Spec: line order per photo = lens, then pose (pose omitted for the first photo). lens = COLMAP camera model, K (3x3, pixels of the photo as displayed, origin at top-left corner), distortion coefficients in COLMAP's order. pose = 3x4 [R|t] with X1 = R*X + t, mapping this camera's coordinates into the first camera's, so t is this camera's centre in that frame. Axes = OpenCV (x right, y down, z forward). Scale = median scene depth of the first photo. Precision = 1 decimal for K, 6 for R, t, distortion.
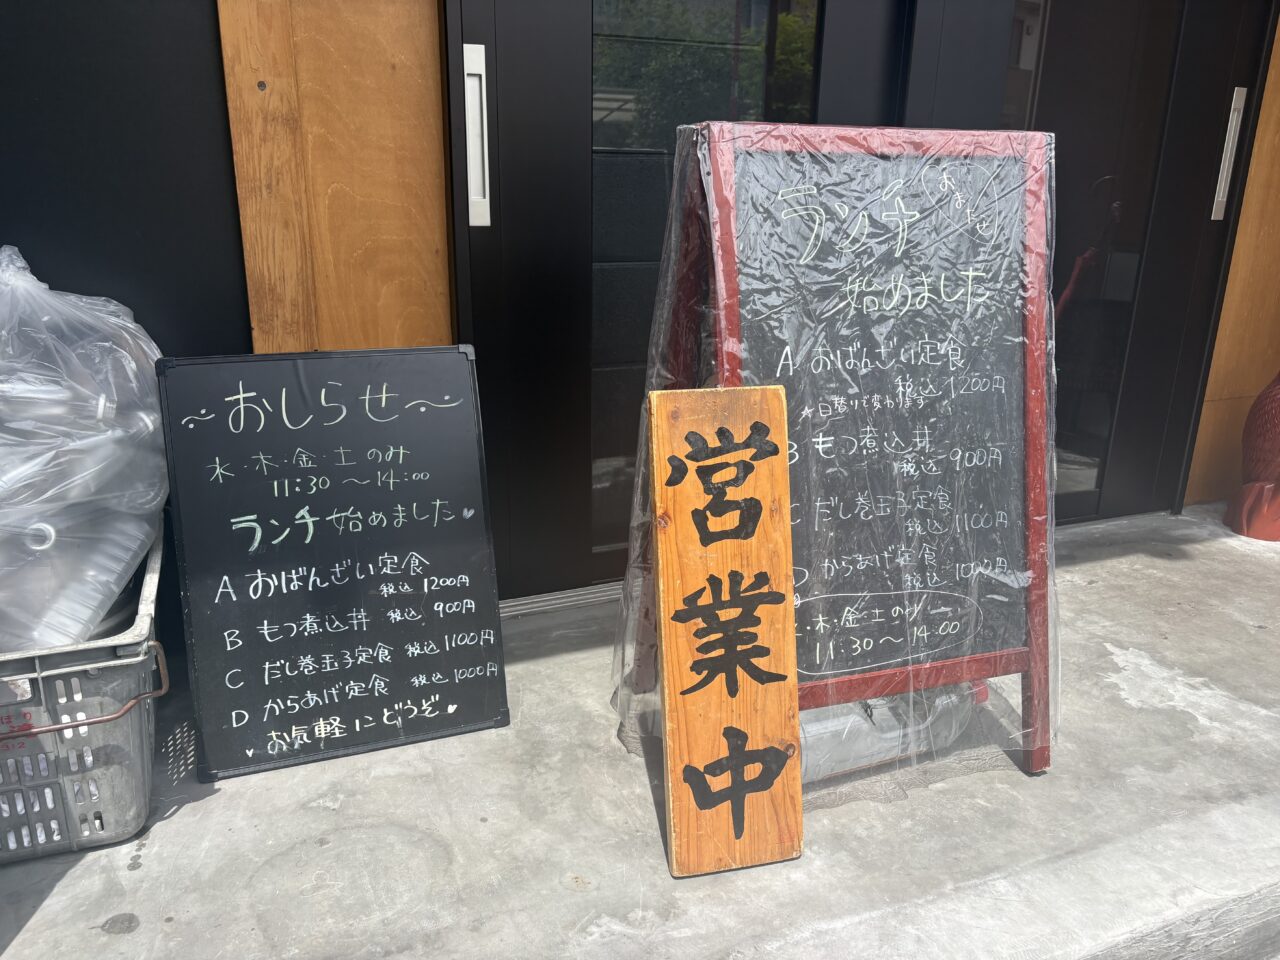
lens RADIAL K [[997.2, 0, 640.0], [0, 997.2, 480.0], [0, 0, 1]] dist [0.035592, -0.002701]
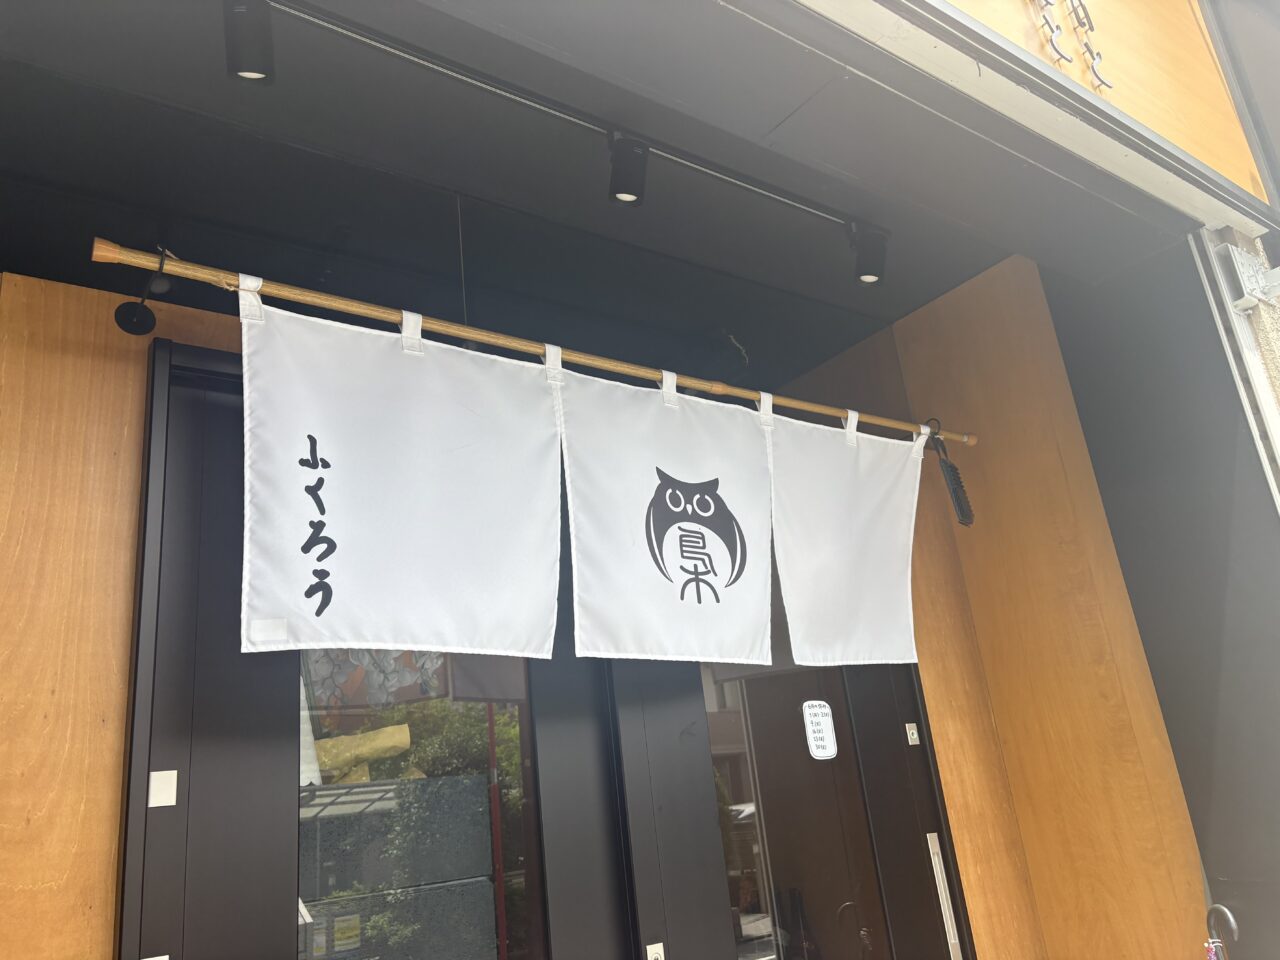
lens RADIAL K [[997.2, 0, 640.0], [0, 997.2, 480.0], [0, 0, 1]] dist [0.035592, -0.002701]
pose [[0.969934, -0.053151, 0.237495, 0.087225], [0.181433, 0.808334, -0.560070, -0.259812], [-0.162207, 0.586320, 0.793673, -0.065139]]
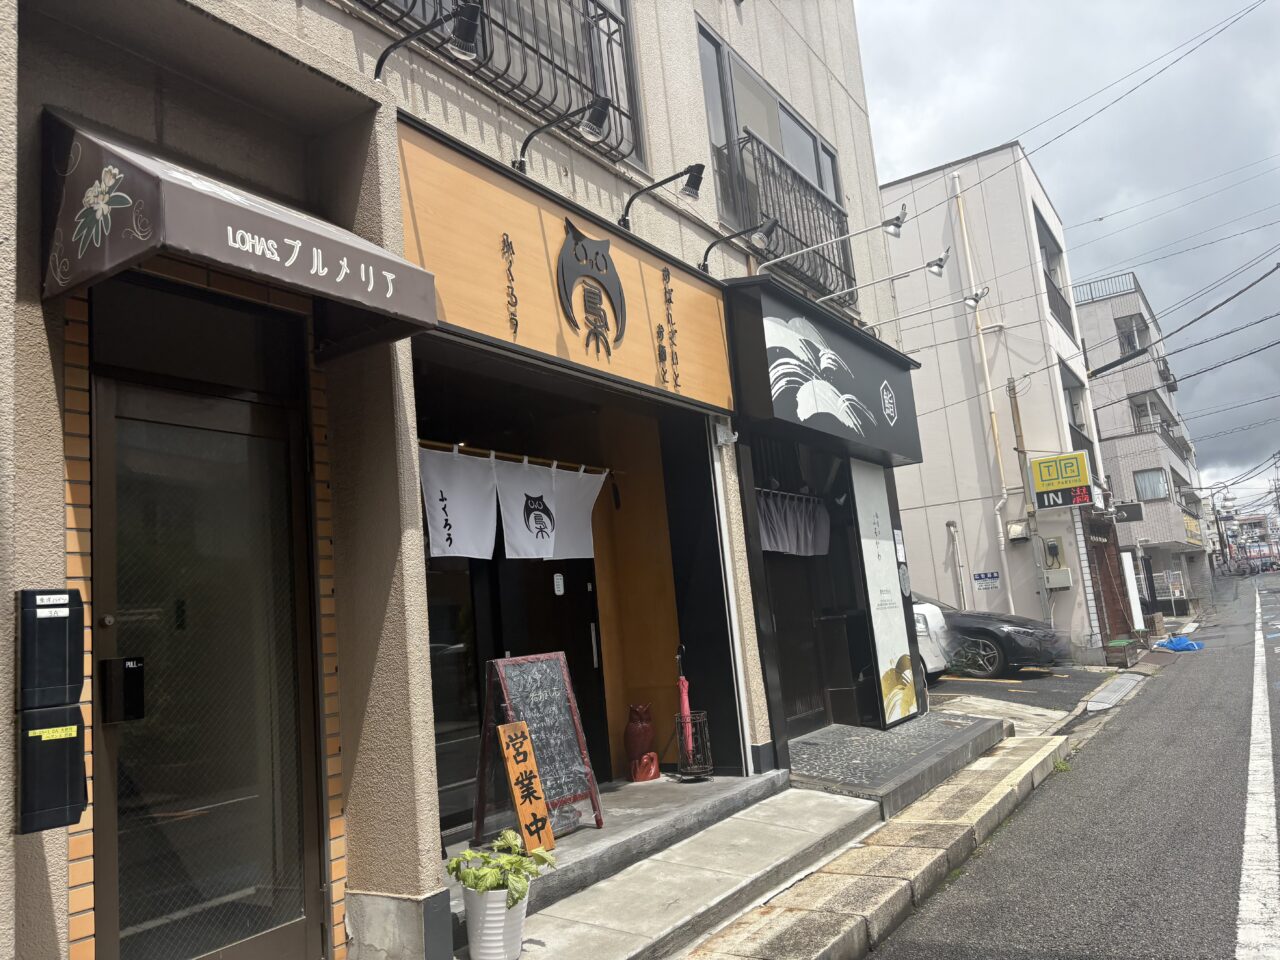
lens RADIAL K [[997.2, 0, 640.0], [0, 997.2, 480.0], [0, 0, 1]] dist [0.035592, -0.002701]
pose [[0.824440, -0.015402, 0.565739, -1.676232], [0.265797, 0.893064, -0.363028, 0.599587], [-0.499650, 0.449666, 0.740371, -2.537560]]
